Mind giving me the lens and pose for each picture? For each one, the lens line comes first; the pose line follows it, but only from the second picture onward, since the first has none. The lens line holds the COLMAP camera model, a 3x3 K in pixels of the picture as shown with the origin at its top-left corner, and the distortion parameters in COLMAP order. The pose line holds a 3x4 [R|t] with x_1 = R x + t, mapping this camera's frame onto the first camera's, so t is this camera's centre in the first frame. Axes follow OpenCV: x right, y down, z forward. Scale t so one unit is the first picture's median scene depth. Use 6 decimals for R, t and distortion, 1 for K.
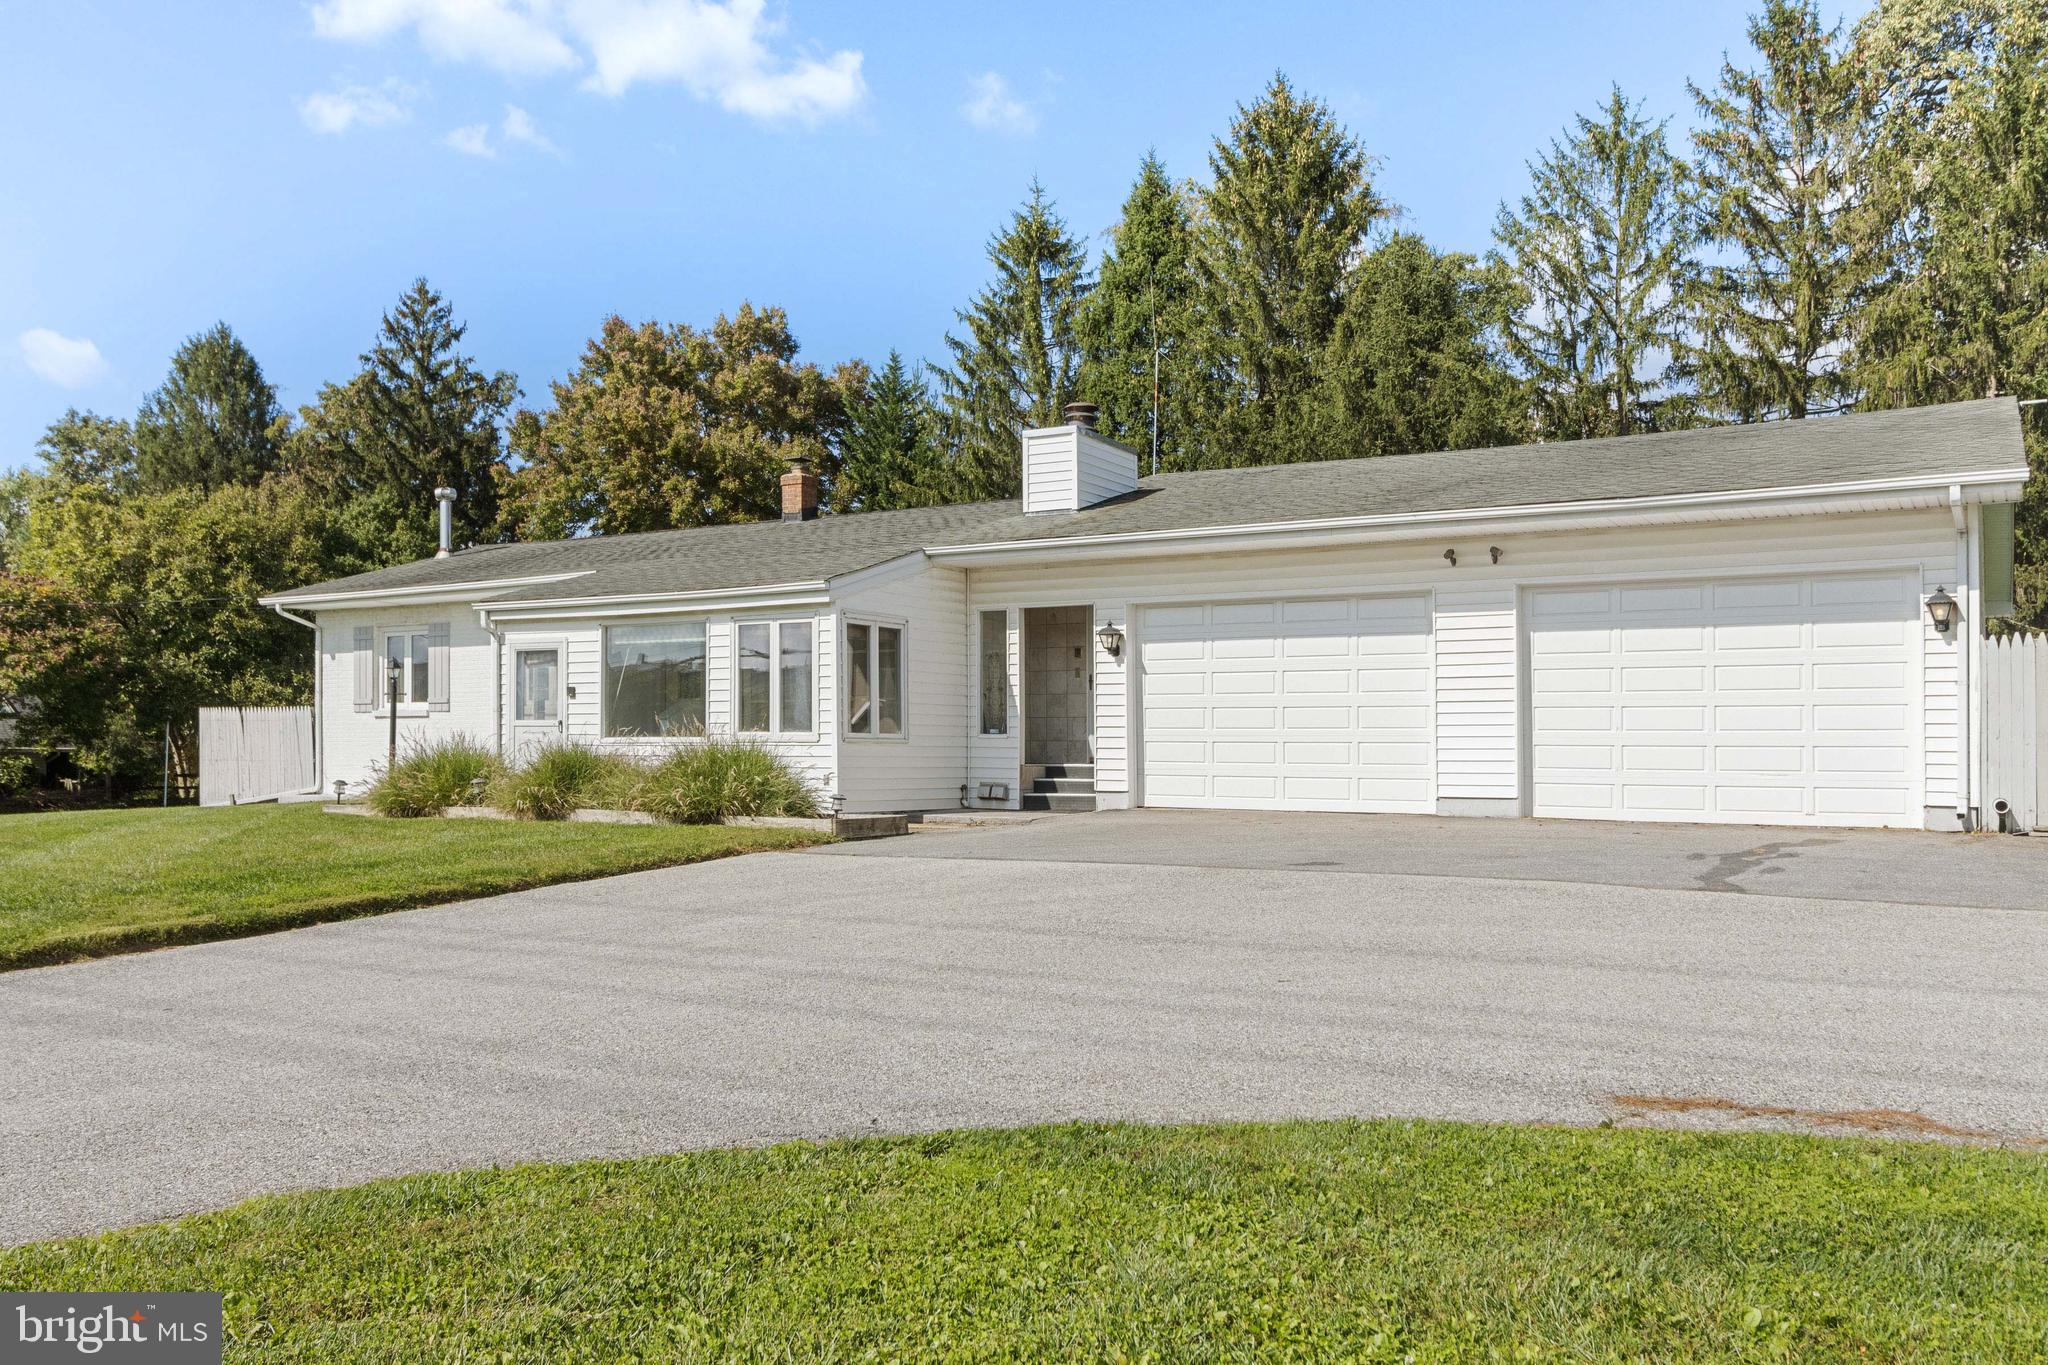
lens RADIAL K [[1653.8, 0, 1020.7], [0, 1653.8, 735.7], [0, 0, 1]] dist [-0.014630, 0.000131]
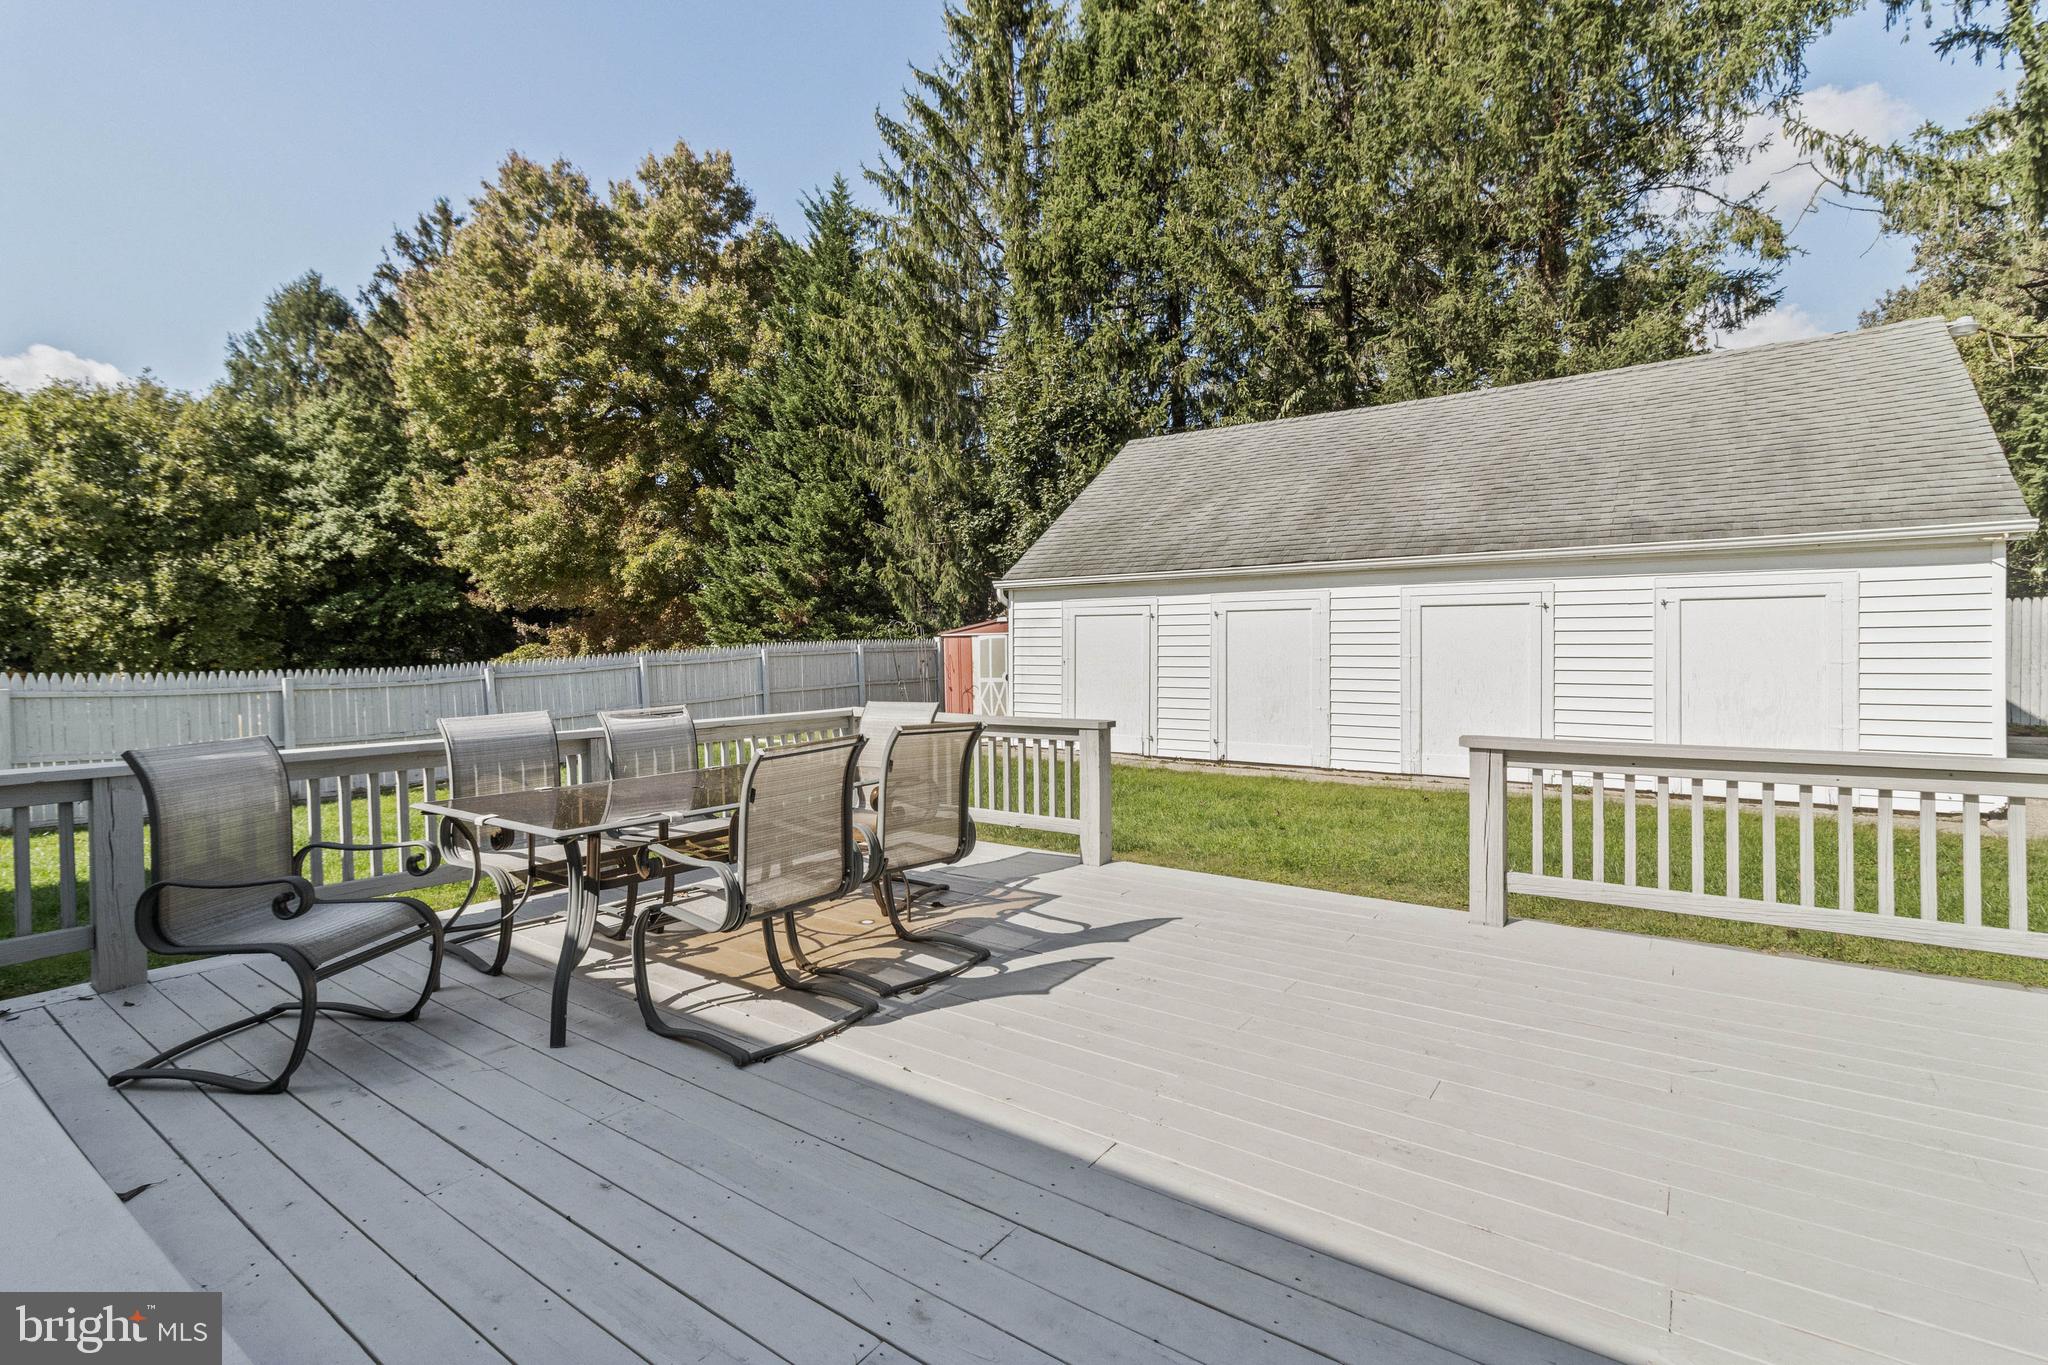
lens RADIAL K [[942.9, 0, 1024.0], [0, 942.9, 682.5], [0, 0, 1]] dist [-0.000366, 0.000305]
pose [[0.994924, -0.003551, -0.100565, 0.061824], [0.008479, 0.998781, 0.048618, -0.007380], [0.100270, -0.049224, 0.993742, 0.572371]]
